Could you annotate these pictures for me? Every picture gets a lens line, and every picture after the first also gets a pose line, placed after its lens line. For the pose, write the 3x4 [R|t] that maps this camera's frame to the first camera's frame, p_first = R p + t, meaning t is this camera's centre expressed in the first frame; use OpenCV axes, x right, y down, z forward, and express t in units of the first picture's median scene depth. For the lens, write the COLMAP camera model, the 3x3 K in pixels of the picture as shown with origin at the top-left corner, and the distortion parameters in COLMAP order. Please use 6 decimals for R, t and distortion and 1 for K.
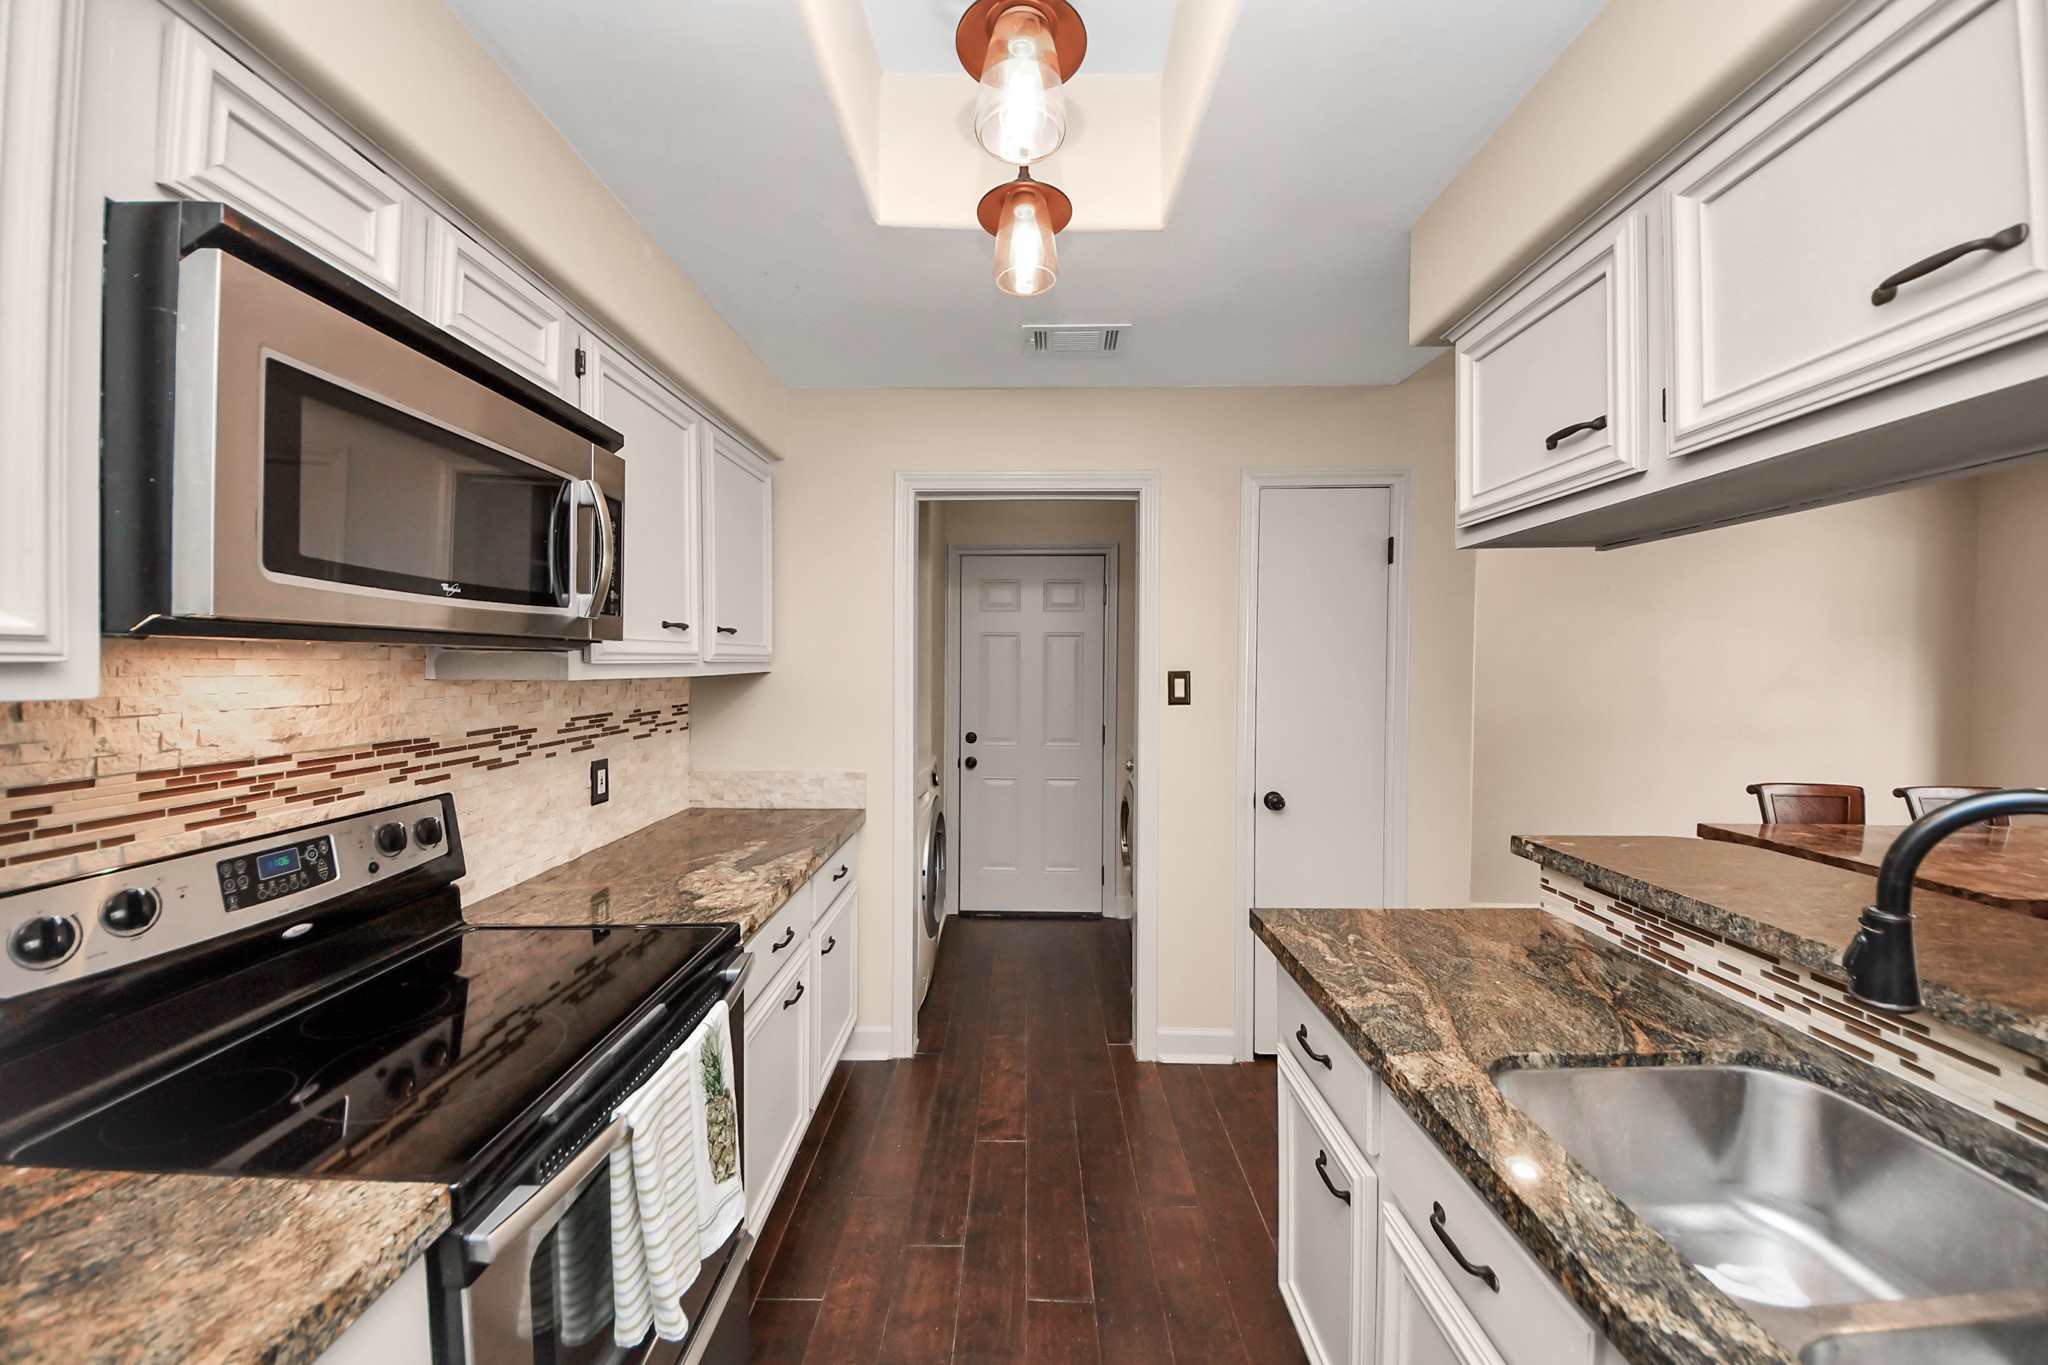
lens RADIAL K [[730.6, 0, 1016.5], [0, 730.6, 683.7], [0, 0, 1]] dist [0.048527, -0.029236]
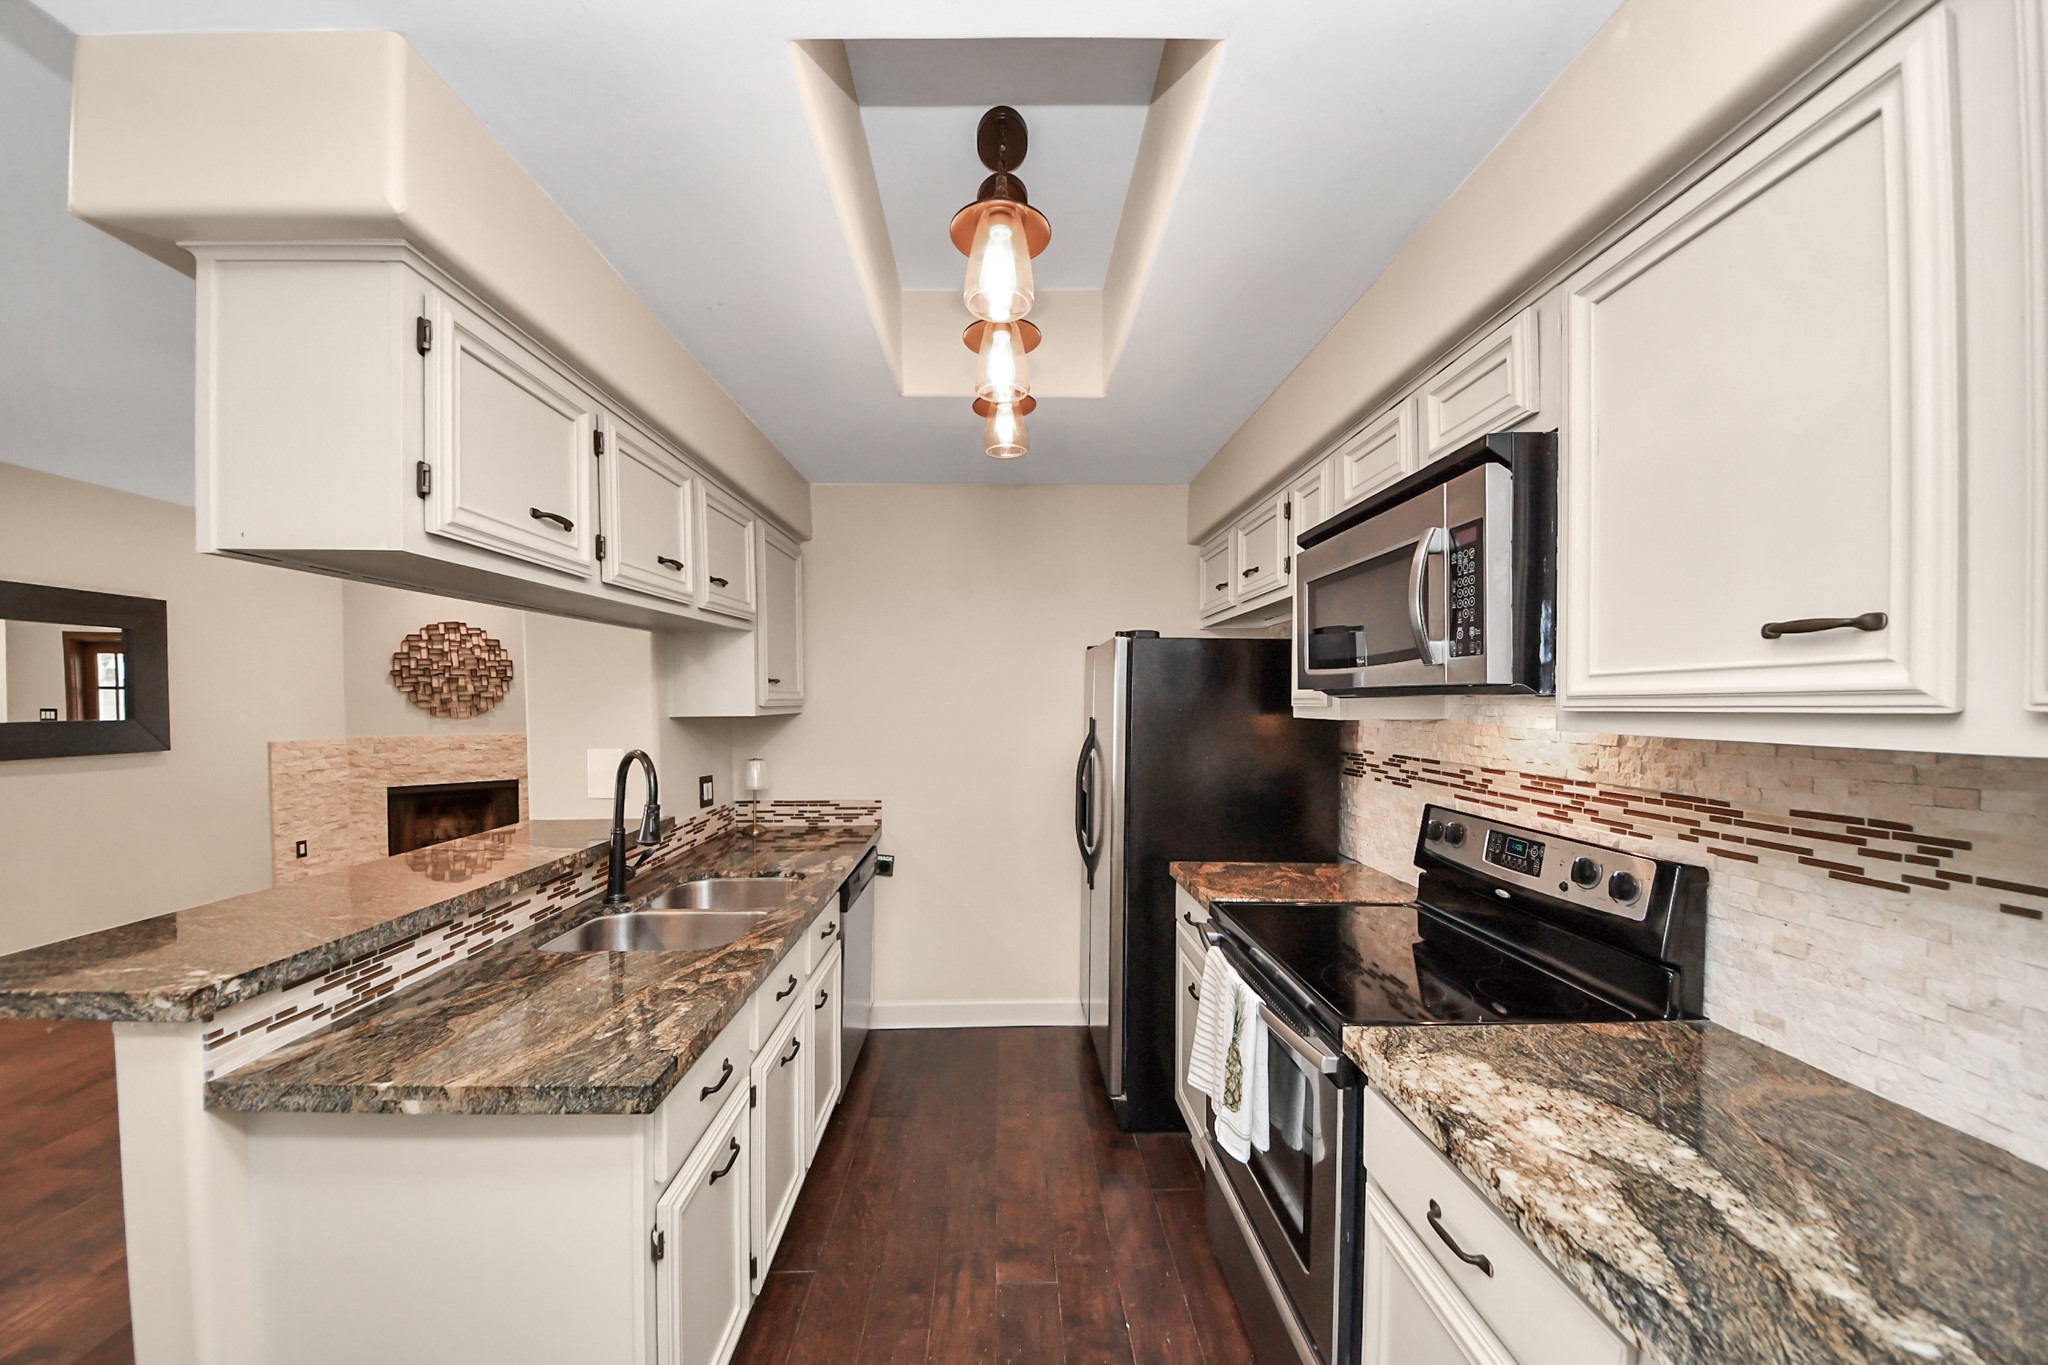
lens RADIAL K [[740.2, 0, 1016.6], [0, 740.2, 707.5], [0, 0, 1]] dist [0.034306, -0.030661]
pose [[-0.999407, -0.002897, -0.034308, 0.022666], [-0.004078, 0.999400, 0.034397, -0.064561], [0.034188, 0.034516, -0.998819, 2.061530]]
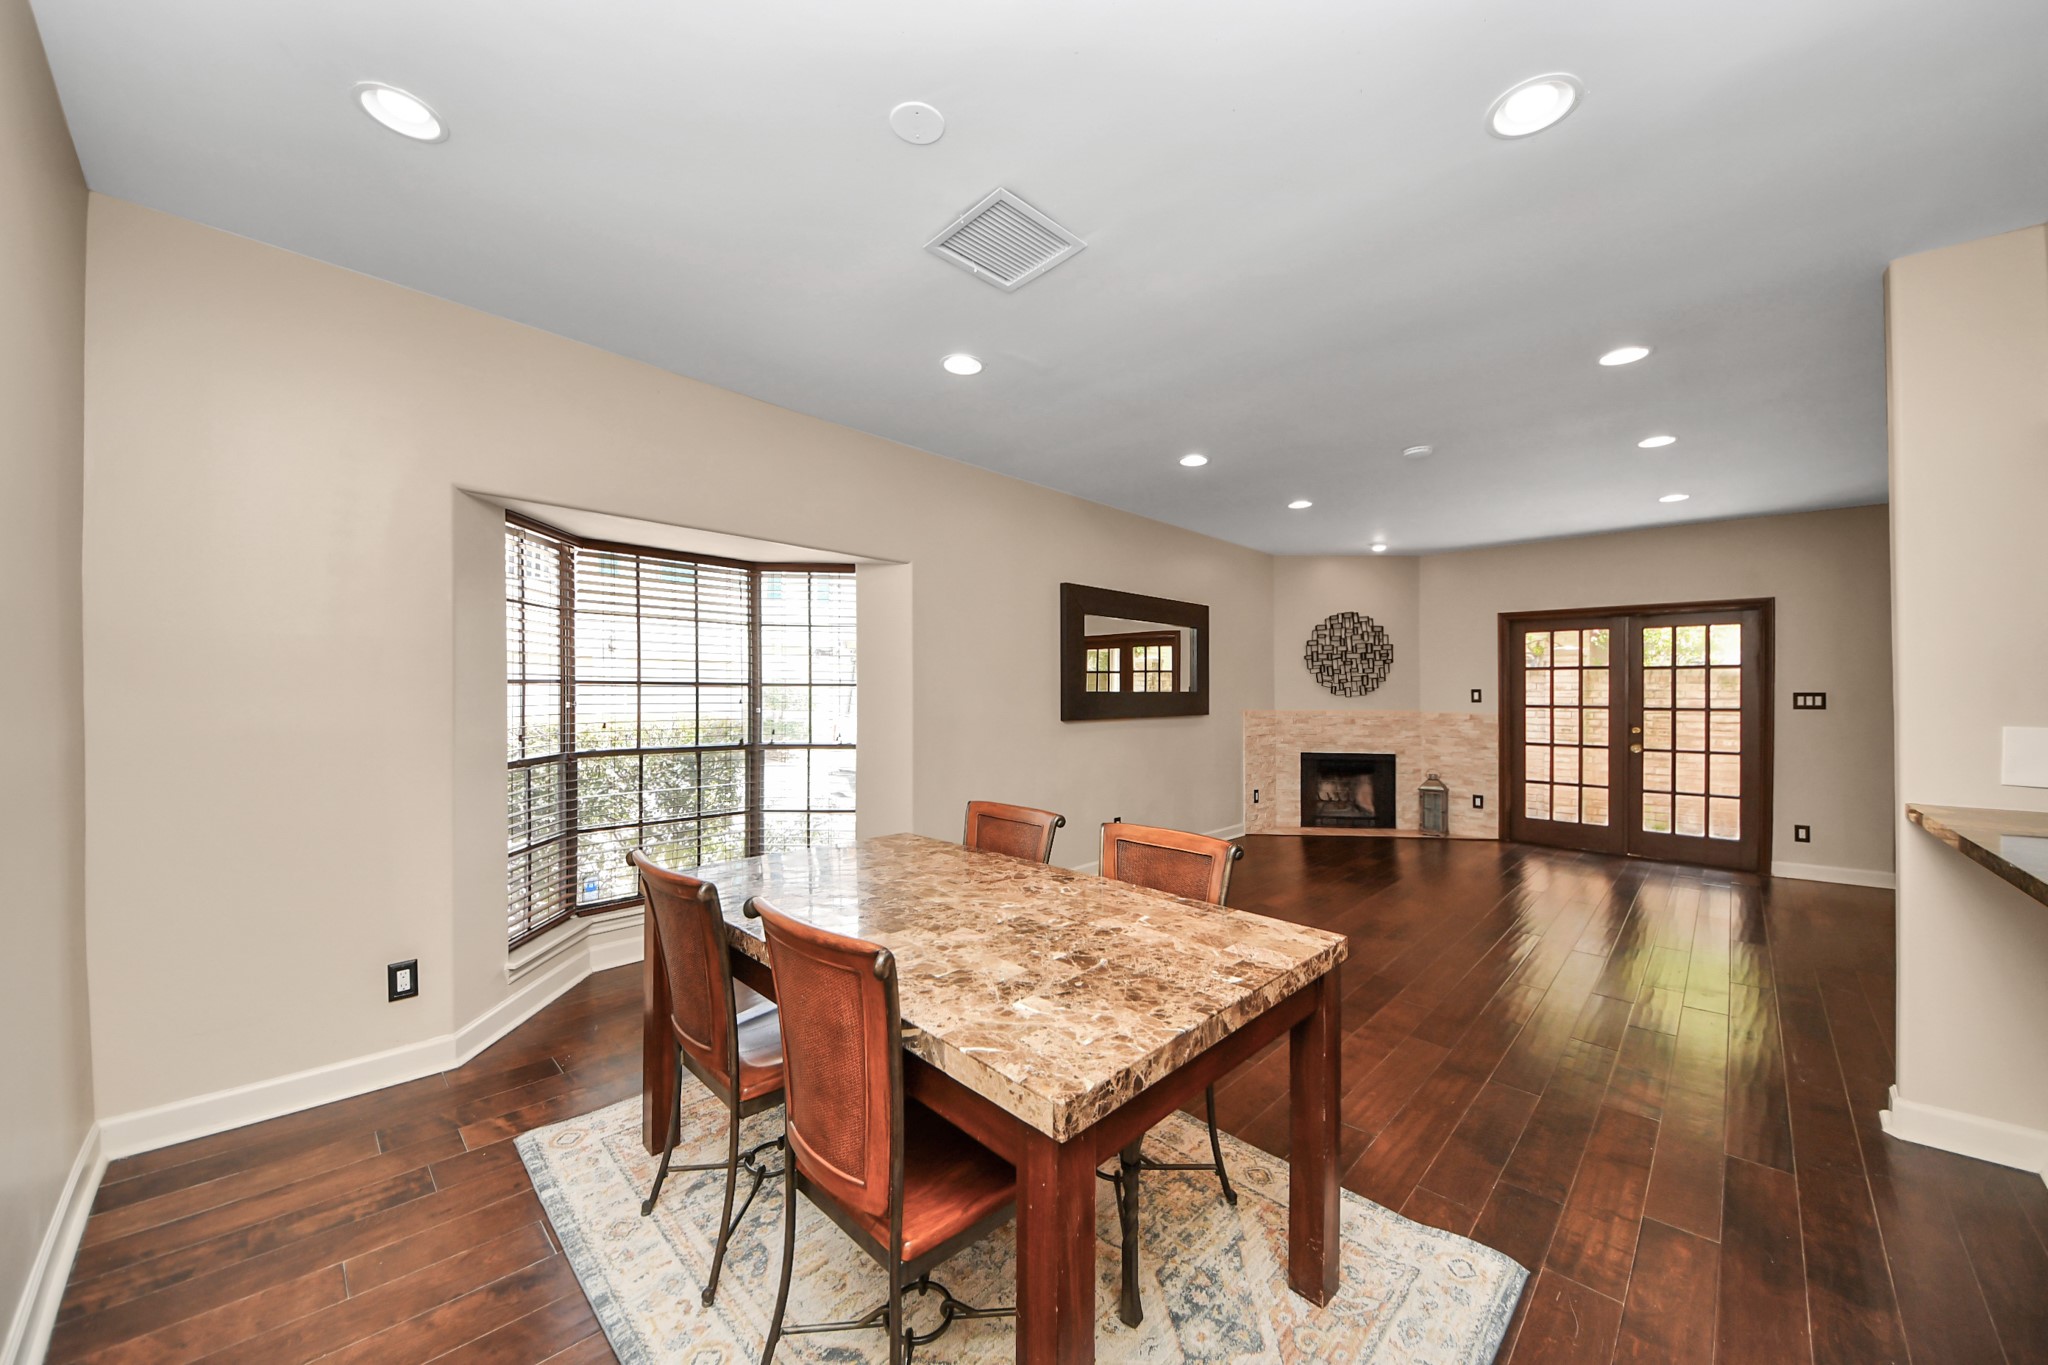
lens RADIAL K [[730.6, 0, 1016.5], [0, 730.6, 683.7], [0, 0, 1]] dist [0.048527, -0.029236]
pose [[-0.717930, -0.010241, 0.696040, 1.475354], [0.003494, 0.999826, 0.018314, -0.015583], [-0.696107, 0.015580, -0.717769, 2.720244]]
